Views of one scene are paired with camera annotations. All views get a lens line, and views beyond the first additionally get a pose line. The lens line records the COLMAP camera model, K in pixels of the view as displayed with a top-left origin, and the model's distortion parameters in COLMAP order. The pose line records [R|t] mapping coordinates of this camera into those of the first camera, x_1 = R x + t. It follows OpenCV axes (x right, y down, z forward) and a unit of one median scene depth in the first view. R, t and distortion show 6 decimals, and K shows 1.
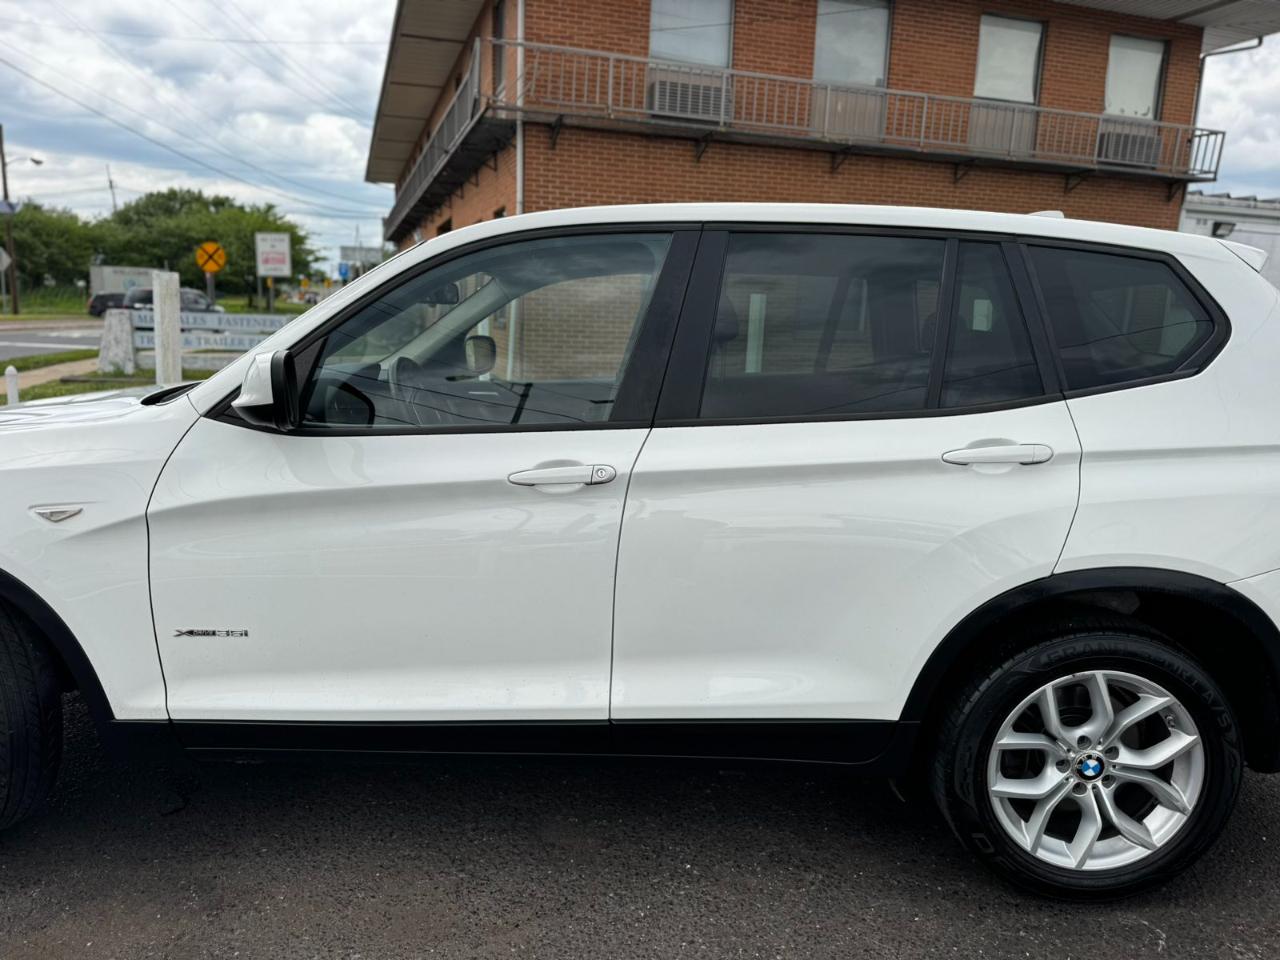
lens RADIAL K [[902.2, 0, 647.1], [0, 902.2, 480.4], [0, 0, 1]] dist [0.036014, -0.039169]
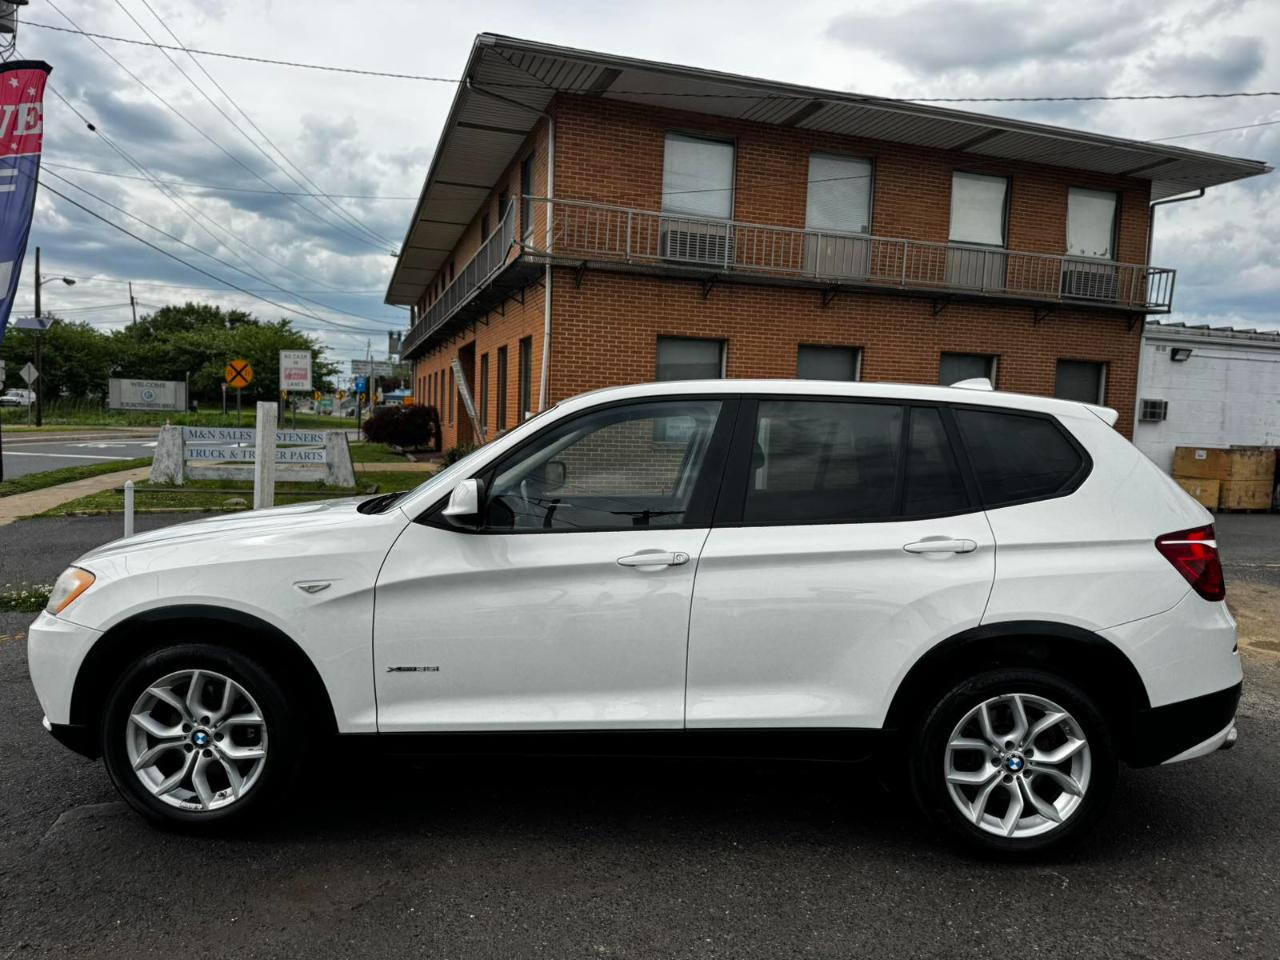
lens RADIAL K [[902.2, 0, 652.9], [0, 902.2, 488.0], [0, 0, 1]] dist [0.036014, -0.039169]
pose [[0.999954, 0.001575, 0.009486, -0.019125], [-0.000519, 0.993888, -0.110394, 0.007128], [-0.009602, 0.110384, 0.993843, -0.089210]]
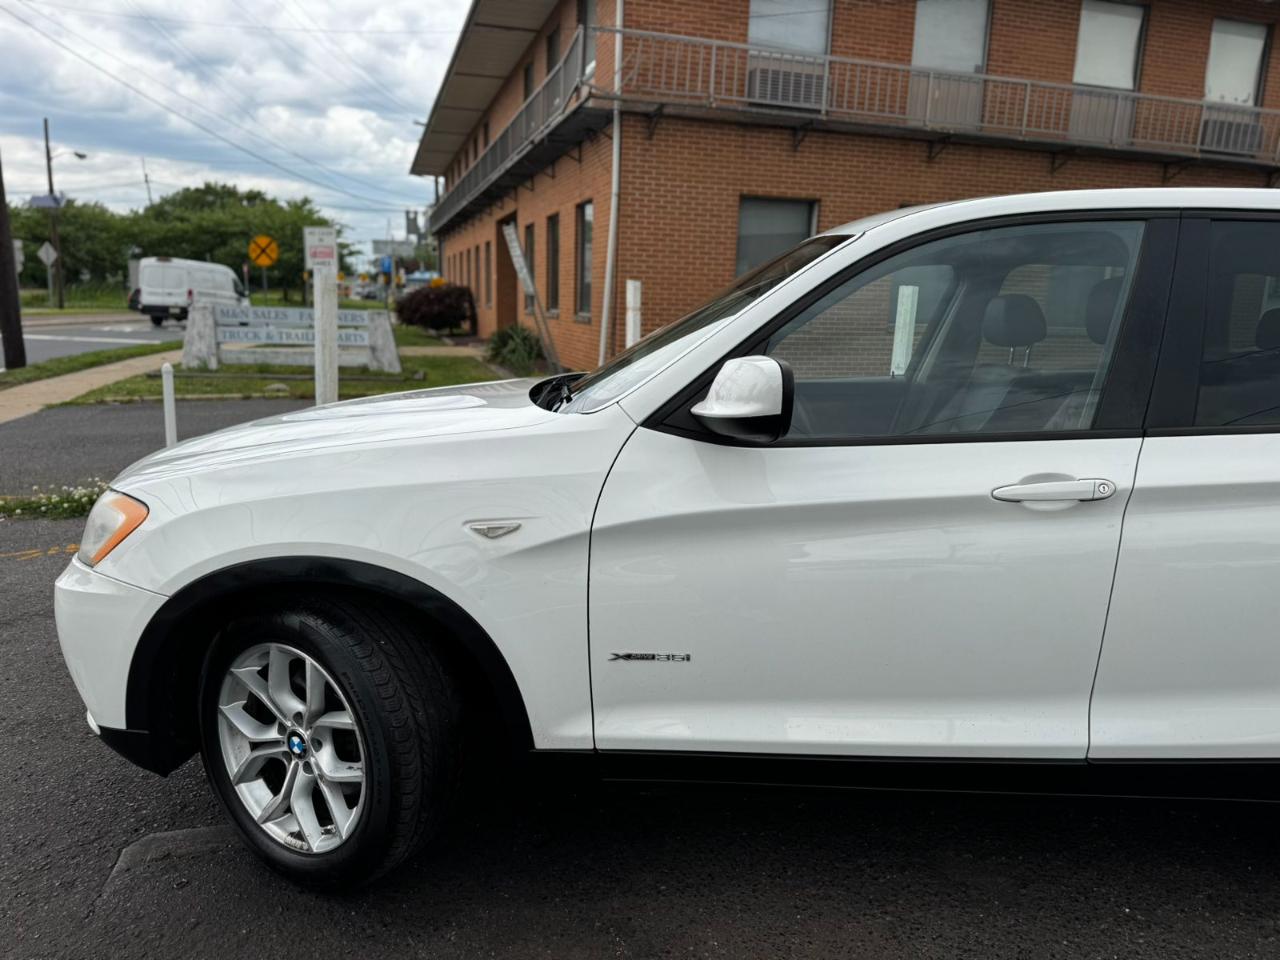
lens RADIAL K [[902.2, 0, 647.2], [0, 902.2, 488.9], [0, 0, 1]] dist [0.036014, -0.039169]
pose [[0.999792, 0.003286, -0.020139, -0.085024], [-0.002960, 0.999865, 0.016178, -0.003611], [0.020189, -0.016115, 0.999666, 0.014577]]
